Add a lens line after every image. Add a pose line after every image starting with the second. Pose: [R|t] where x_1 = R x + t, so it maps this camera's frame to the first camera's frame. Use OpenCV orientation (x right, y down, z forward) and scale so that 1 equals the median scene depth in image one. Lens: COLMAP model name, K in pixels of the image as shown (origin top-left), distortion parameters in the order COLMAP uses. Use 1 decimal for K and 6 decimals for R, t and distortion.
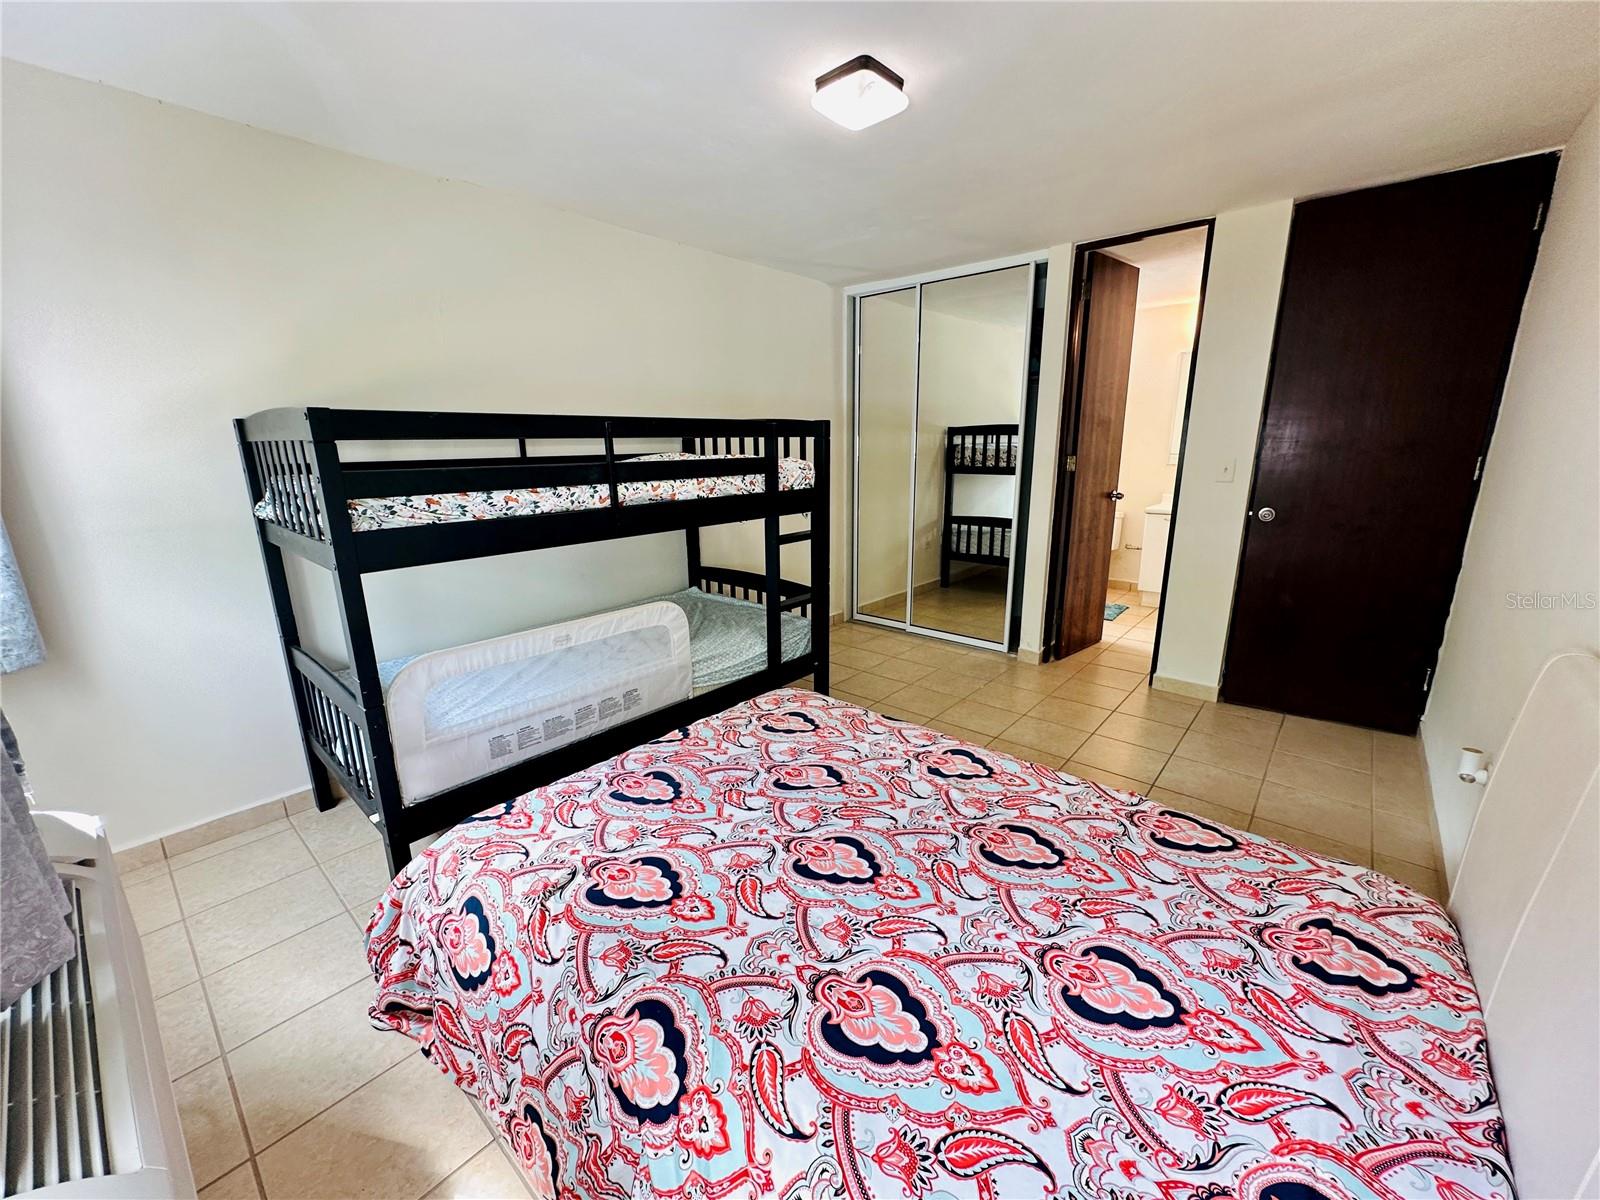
lens RADIAL K [[640.1, 0, 797.0], [0, 640.1, 601.1], [0, 0, 1]] dist [0.000896, -0.000236]
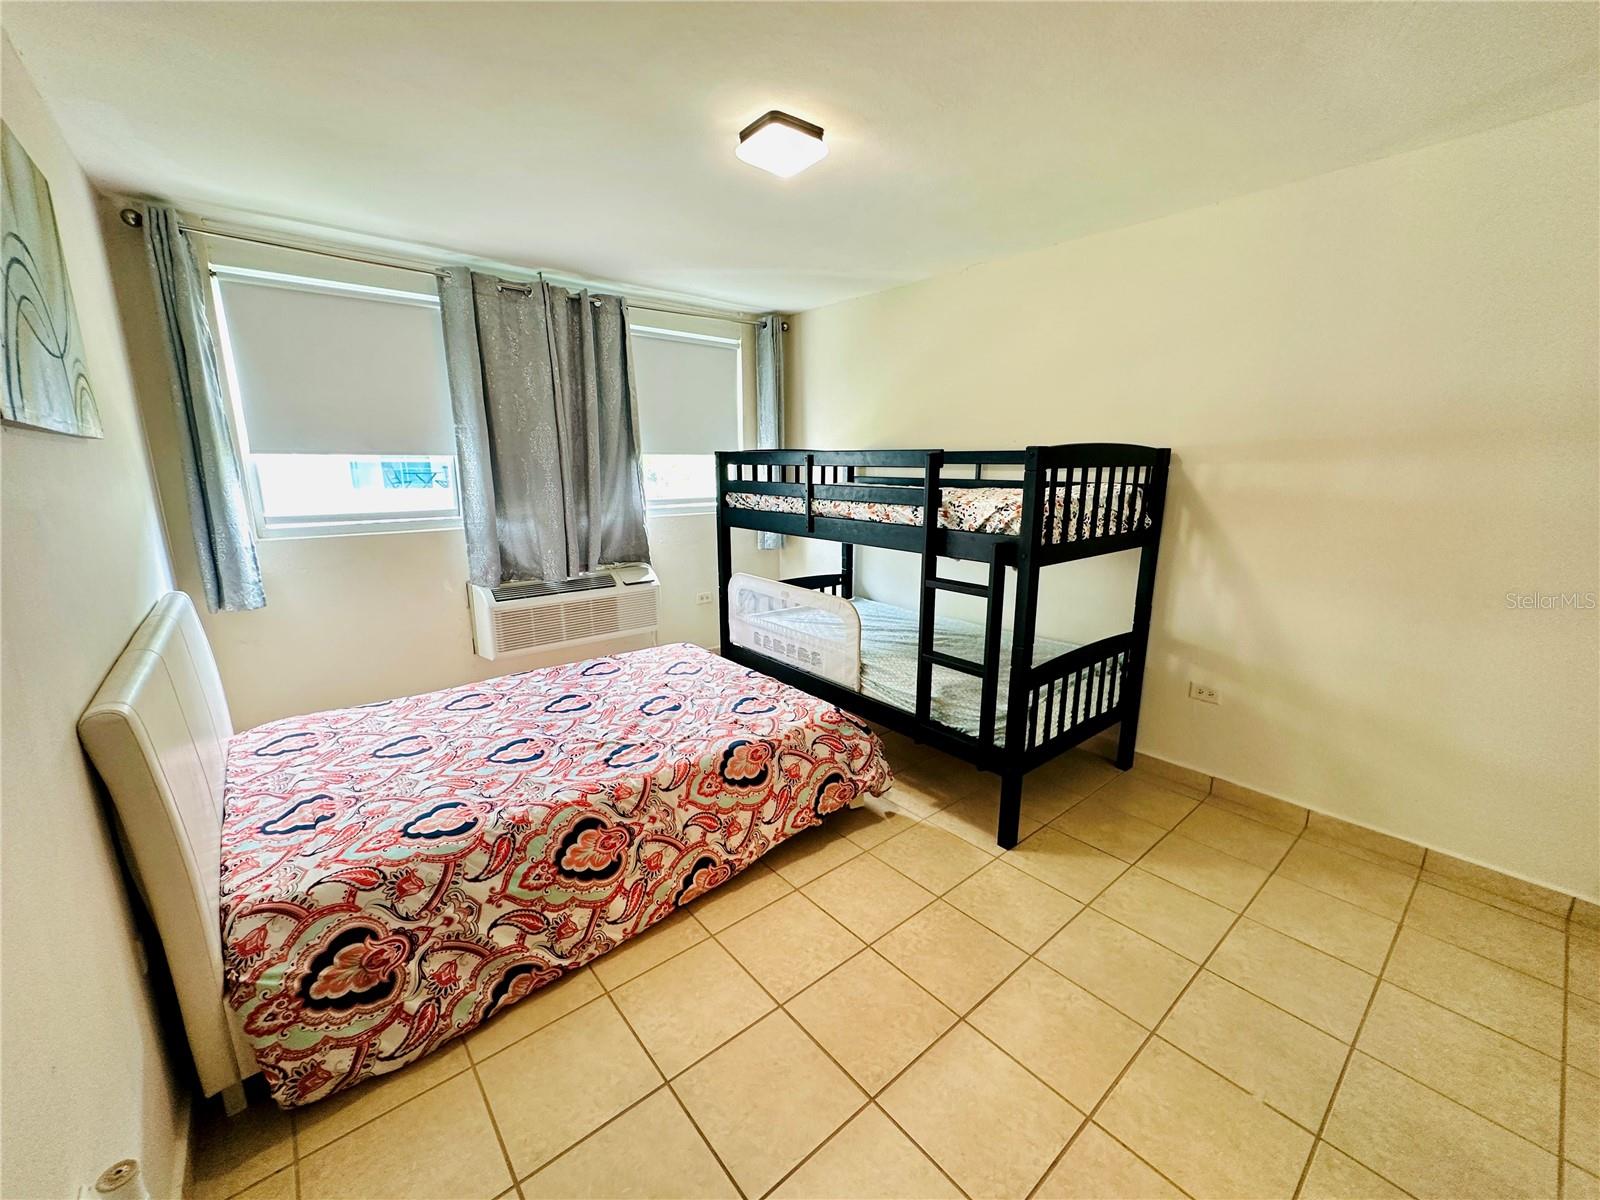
lens RADIAL K [[640.1, 0, 797.0], [0, 640.1, 601.1], [0, 0, 1]] dist [0.000896, -0.000236]
pose [[-0.155731, 0.226401, -0.961504, 1.184952], [-0.234767, 0.937006, 0.258657, -0.350287], [0.959496, 0.266011, -0.092769, 1.235316]]
